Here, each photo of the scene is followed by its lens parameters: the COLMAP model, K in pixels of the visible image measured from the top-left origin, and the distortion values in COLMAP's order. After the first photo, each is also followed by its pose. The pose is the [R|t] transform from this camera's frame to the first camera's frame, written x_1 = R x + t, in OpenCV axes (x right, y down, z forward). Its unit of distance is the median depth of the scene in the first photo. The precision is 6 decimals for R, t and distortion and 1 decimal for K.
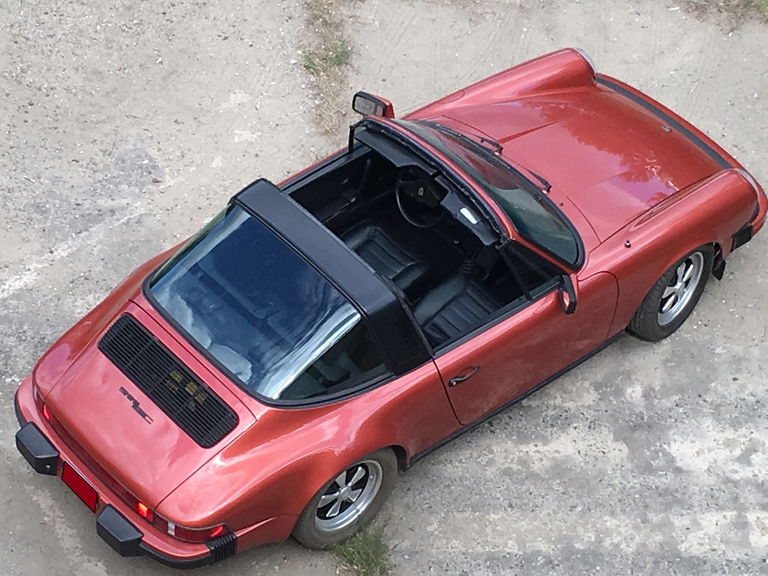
lens RADIAL K [[2511.8, 0, 384.7], [0, 2511.8, 287.9], [0, 0, 1]] dist [0.012350, 0.000000]
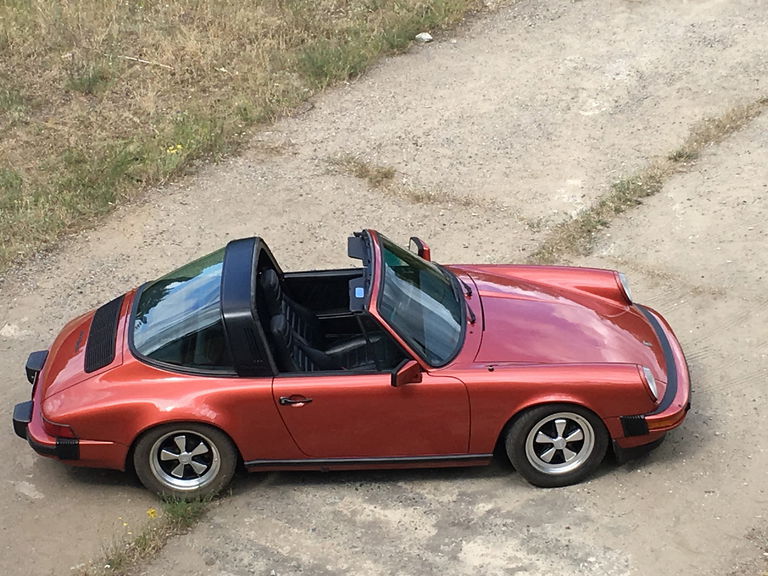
lens RADIAL K [[2066.7, 0, 382.9], [0, 2066.7, 288.8], [0, 0, 1]] dist [0.056391, 0.000000]
pose [[0.768545, 0.222157, -0.599987, 0.641264], [-0.390773, 0.905530, -0.165265, 0.131578], [0.506591, 0.361473, 0.782753, 0.186662]]
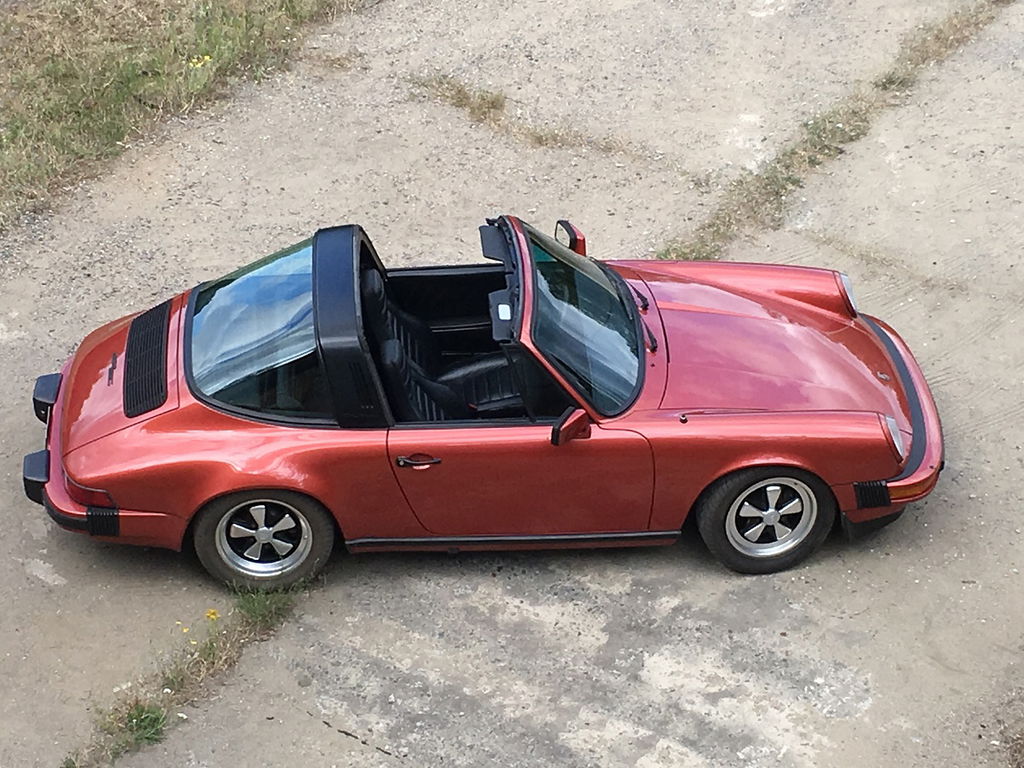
lens RADIAL K [[2755.6, 0, 511.9], [0, 2755.6, 383.8], [0, 0, 1]] dist [0.056391, 0.000000]
pose [[0.799930, 0.283797, -0.528745, 0.557805], [-0.392443, 0.913973, -0.103157, 0.095099], [0.453983, 0.290020, 0.842489, 0.151305]]
